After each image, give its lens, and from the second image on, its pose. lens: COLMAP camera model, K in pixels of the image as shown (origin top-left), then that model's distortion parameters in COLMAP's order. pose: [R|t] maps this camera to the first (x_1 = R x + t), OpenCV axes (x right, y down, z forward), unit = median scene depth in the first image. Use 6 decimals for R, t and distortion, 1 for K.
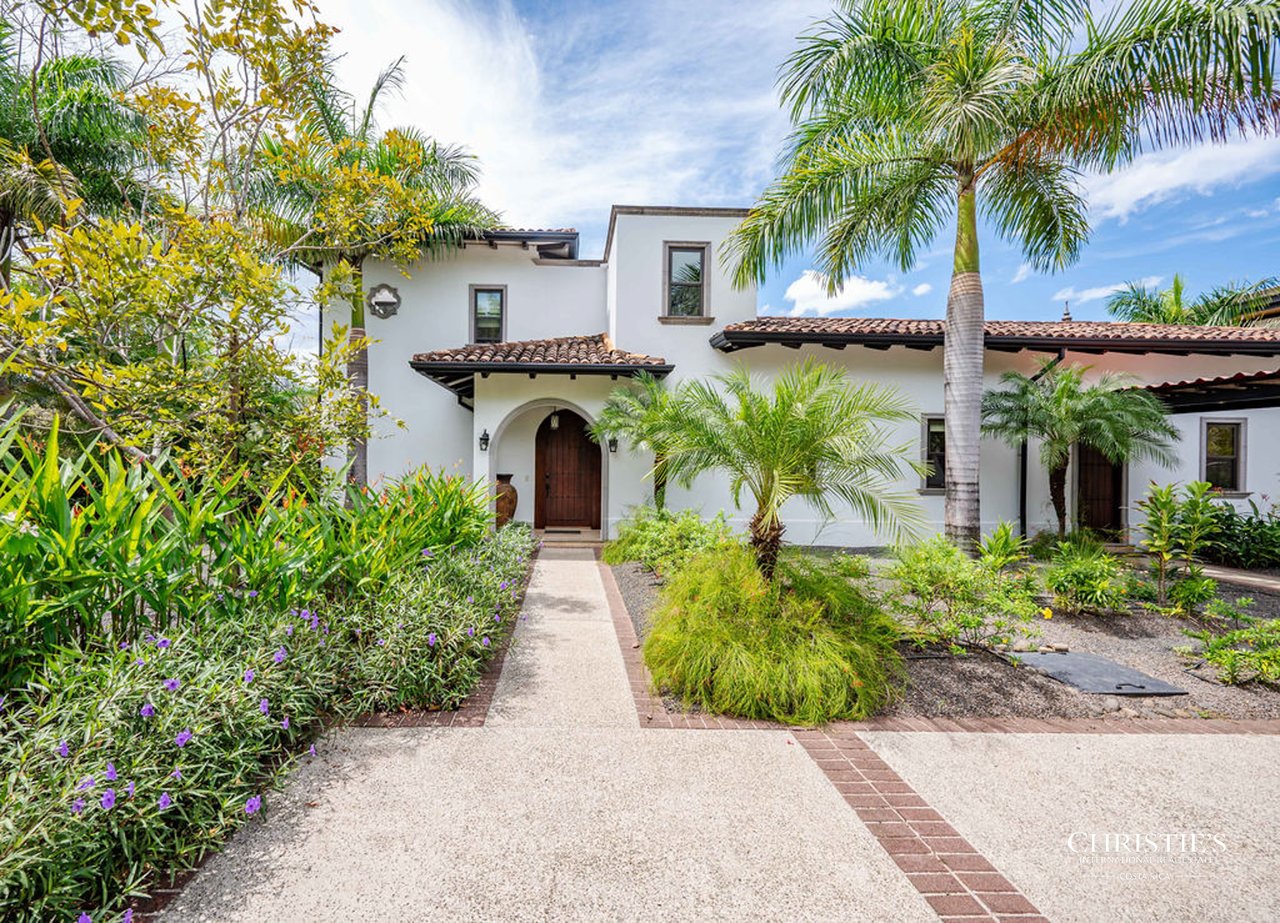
lens RADIAL K [[543.6, 0, 639.9], [0, 543.6, 460.7], [0, 0, 1]] dist [0.000773, -0.000533]
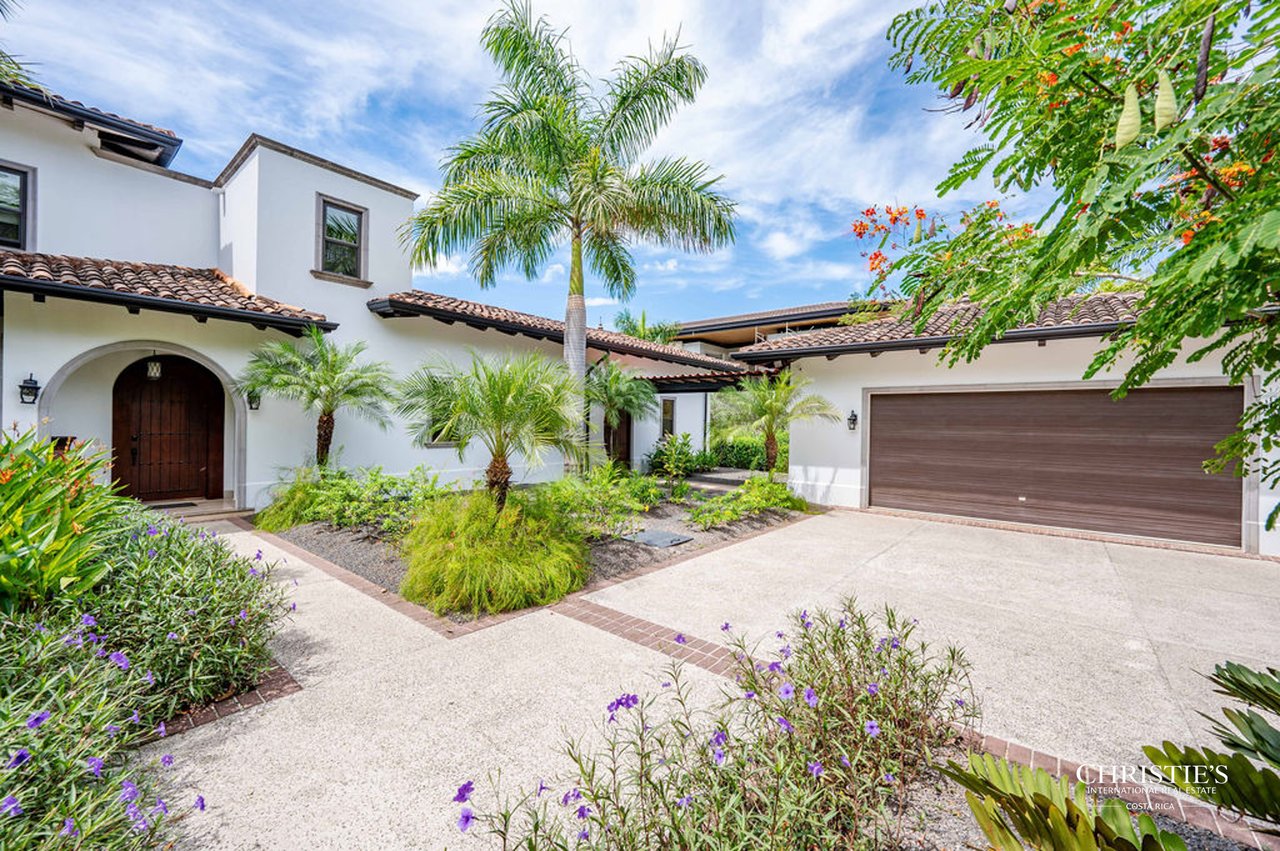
lens RADIAL K [[509.7, 0, 639.5], [0, 509.7, 425.7], [0, 0, 1]] dist [0.002139, 0.000319]
pose [[0.652155, -0.005281, 0.758067, -0.288937], [-0.006508, 0.999900, 0.012565, -0.004202], [-0.758057, -0.013127, 0.652056, -0.033749]]
